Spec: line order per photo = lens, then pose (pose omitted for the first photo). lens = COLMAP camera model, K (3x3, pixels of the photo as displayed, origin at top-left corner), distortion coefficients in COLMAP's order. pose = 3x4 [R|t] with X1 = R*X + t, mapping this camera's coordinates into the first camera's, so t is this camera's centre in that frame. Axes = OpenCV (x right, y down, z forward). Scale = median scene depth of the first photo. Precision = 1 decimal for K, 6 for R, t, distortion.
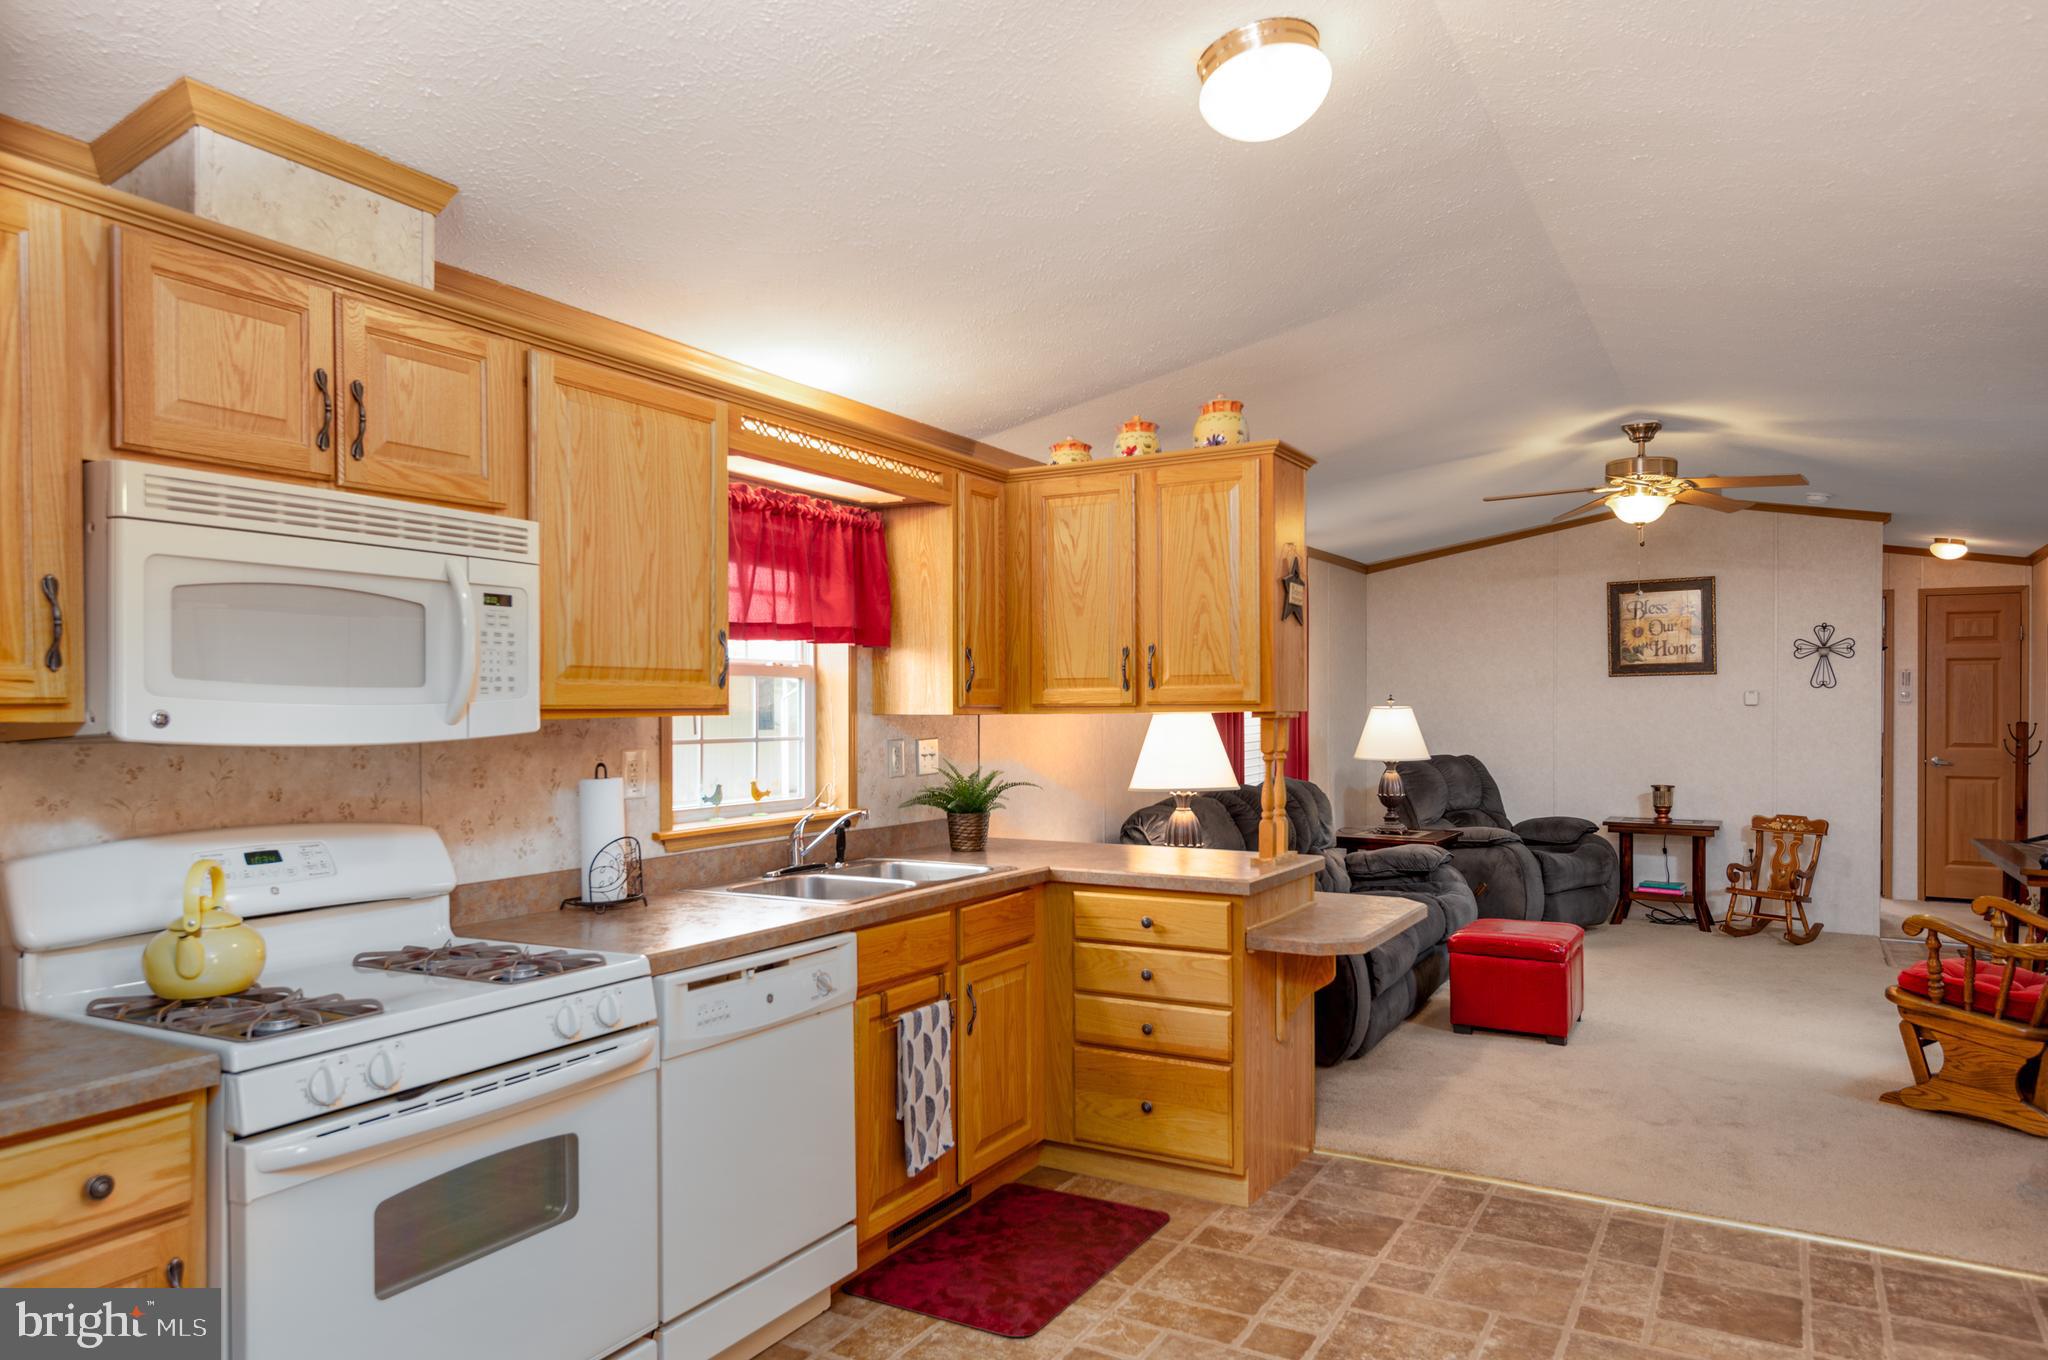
lens RADIAL K [[1319.7, 0, 1019.3], [0, 1319.7, 714.1], [0, 0, 1]] dist [0.050312, -0.059172]
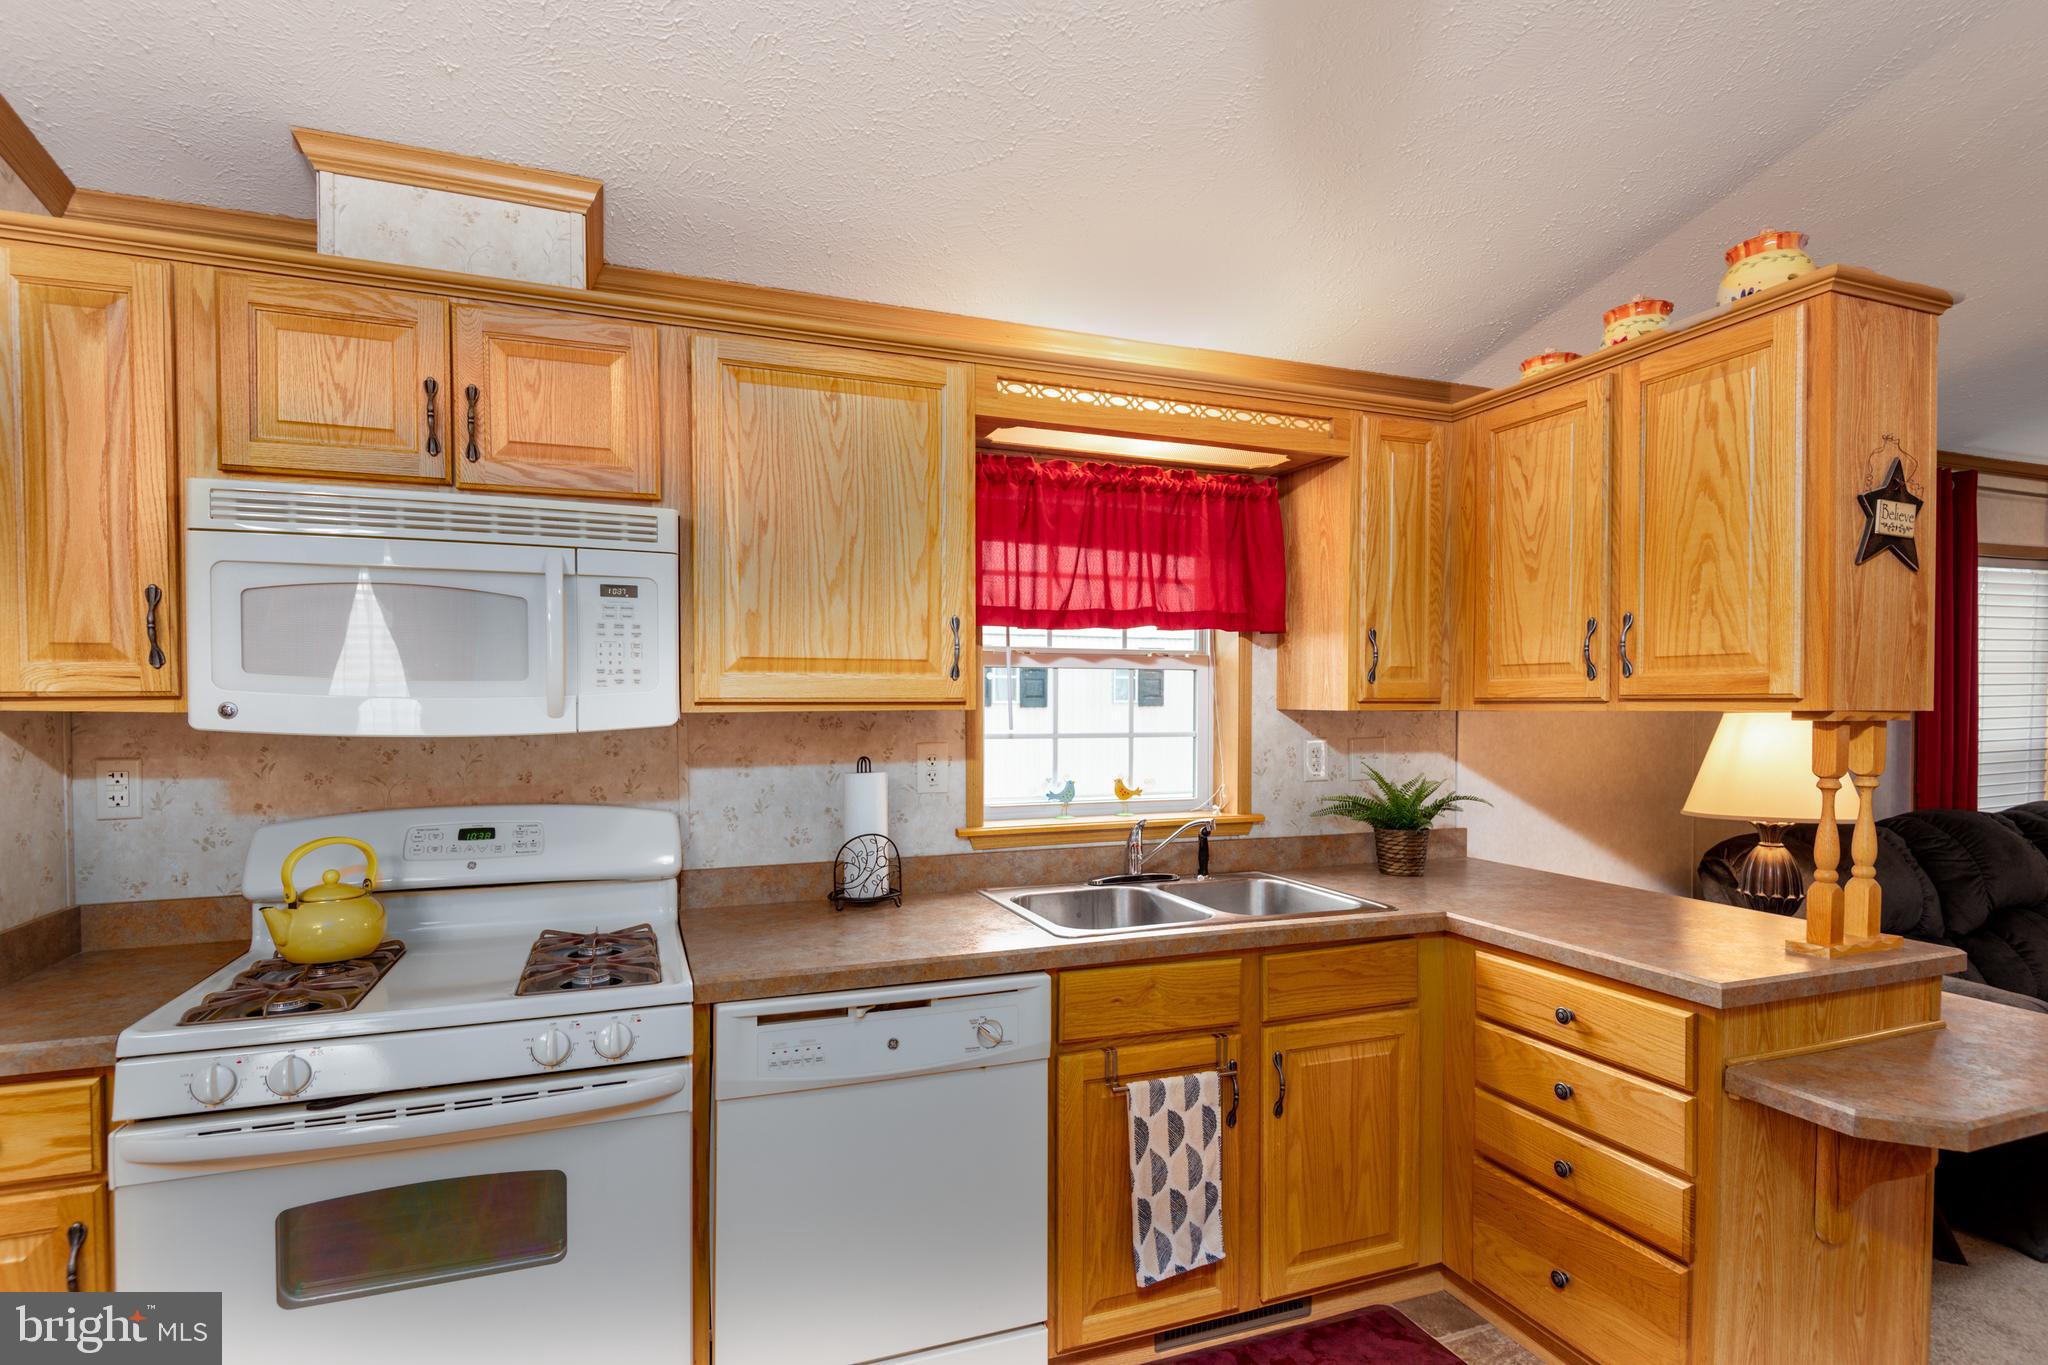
lens RADIAL K [[1013.3, 0, 1017.8], [0, 1013.3, 717.8], [0, 0, 1]] dist [0.022874, -0.021772]
pose [[0.771465, 0.014490, -0.636107, 0.245028], [-0.006105, 0.999863, 0.015372, -0.004375], [0.636243, -0.007975, 0.771447, 0.473656]]
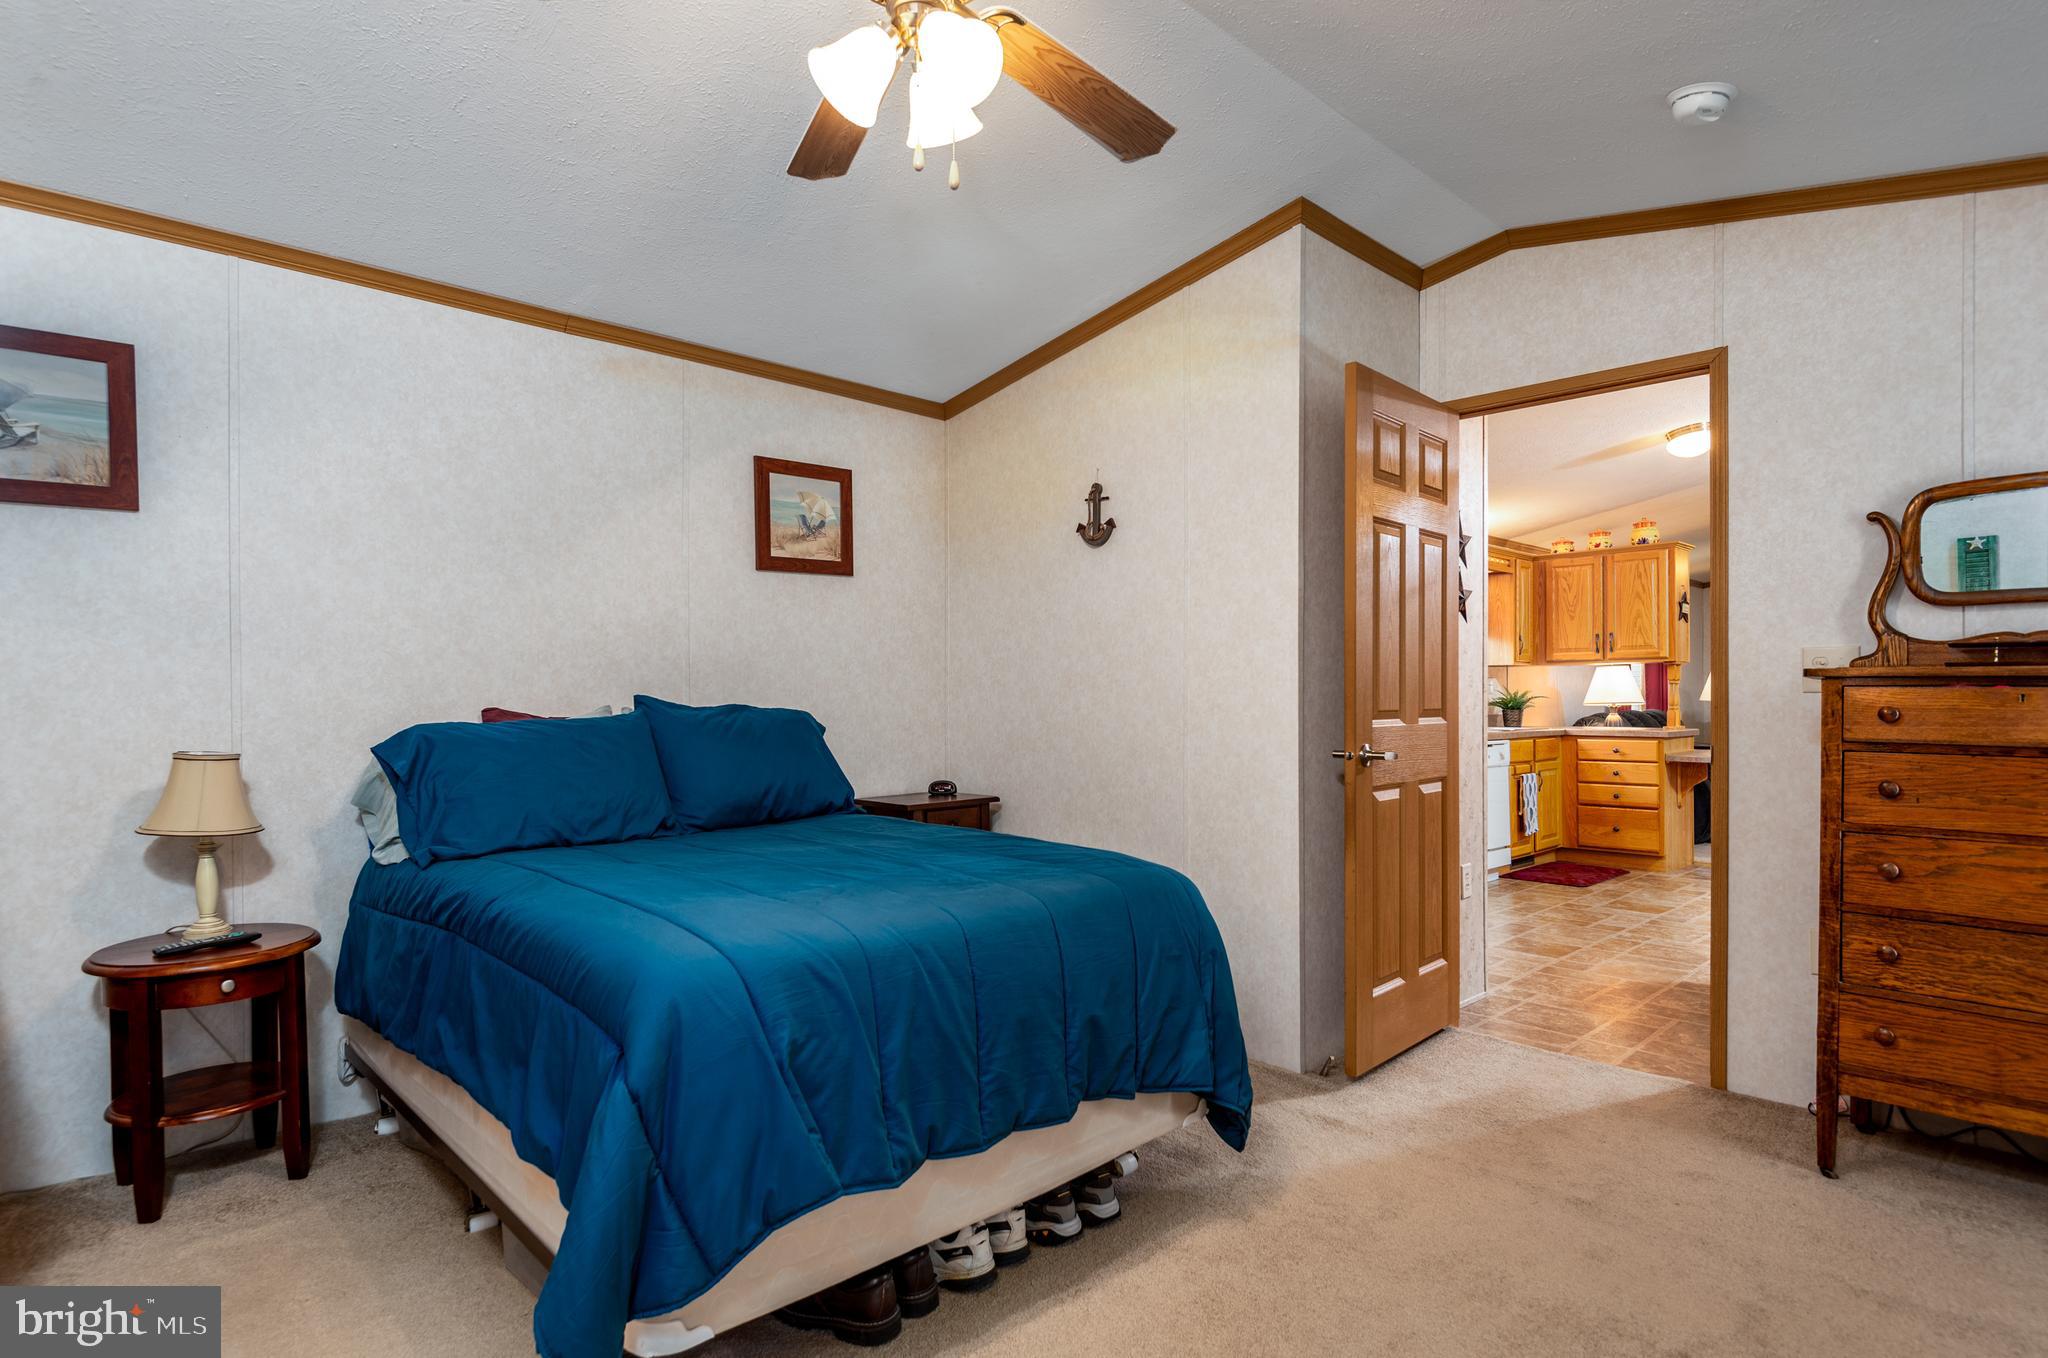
lens RADIAL K [[1071.1, 0, 1032.2], [0, 1071.1, 699.6], [0, 0, 1]] dist [0.015208, 0.000208]
pose [[0.961351, -0.004739, -0.275284, -0.429562], [0.004408, 0.999989, -0.001820, 0.076218], [0.275289, 0.000537, 0.961361, -1.289187]]
